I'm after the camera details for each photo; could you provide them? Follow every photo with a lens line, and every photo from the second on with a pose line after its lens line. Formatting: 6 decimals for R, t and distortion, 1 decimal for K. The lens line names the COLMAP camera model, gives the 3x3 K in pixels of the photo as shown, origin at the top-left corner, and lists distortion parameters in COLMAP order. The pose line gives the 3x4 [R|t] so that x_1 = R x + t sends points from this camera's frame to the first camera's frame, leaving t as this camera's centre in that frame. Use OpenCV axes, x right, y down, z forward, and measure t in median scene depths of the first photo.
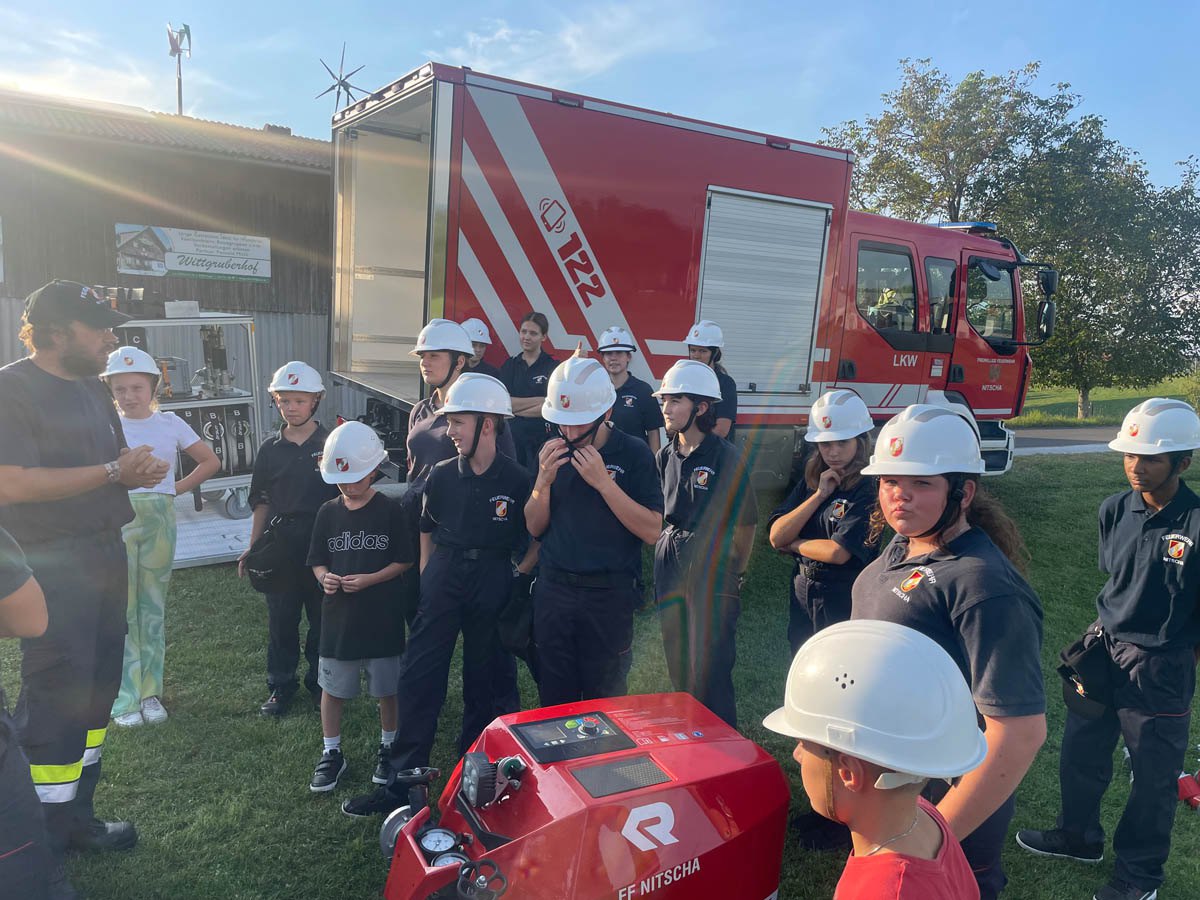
lens RADIAL K [[909.0, 0, 606.3], [0, 909.0, 452.2], [0, 0, 1]] dist [0.071721, -0.079457]
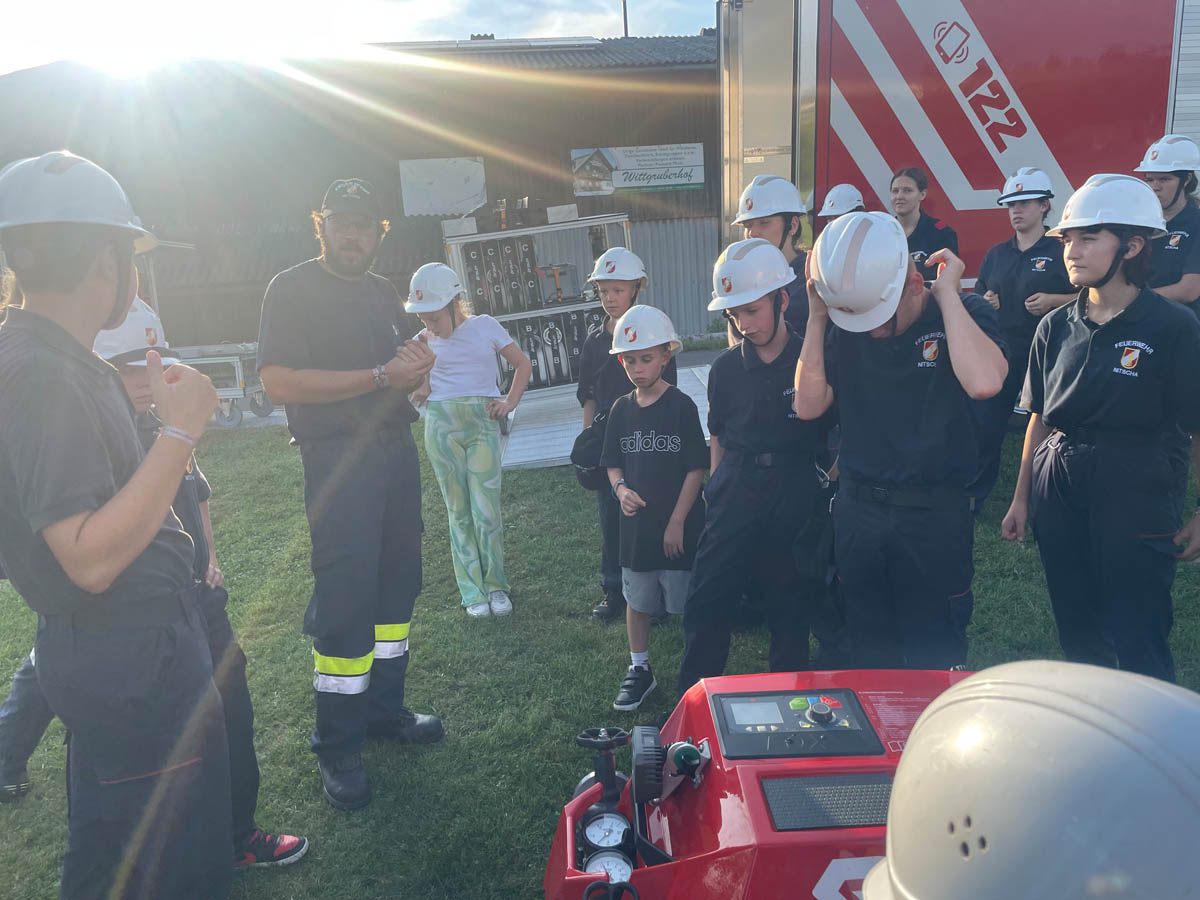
lens RADIAL K [[909.0, 0, 602.3], [0, 909.0, 430.0], [0, 0, 1]] dist [0.071721, -0.079457]
pose [[0.882727, 0.001475, -0.469884, 0.083315], [0.039095, 0.996297, 0.076572, 0.013751], [0.468257, -0.085962, 0.879401, 0.167123]]
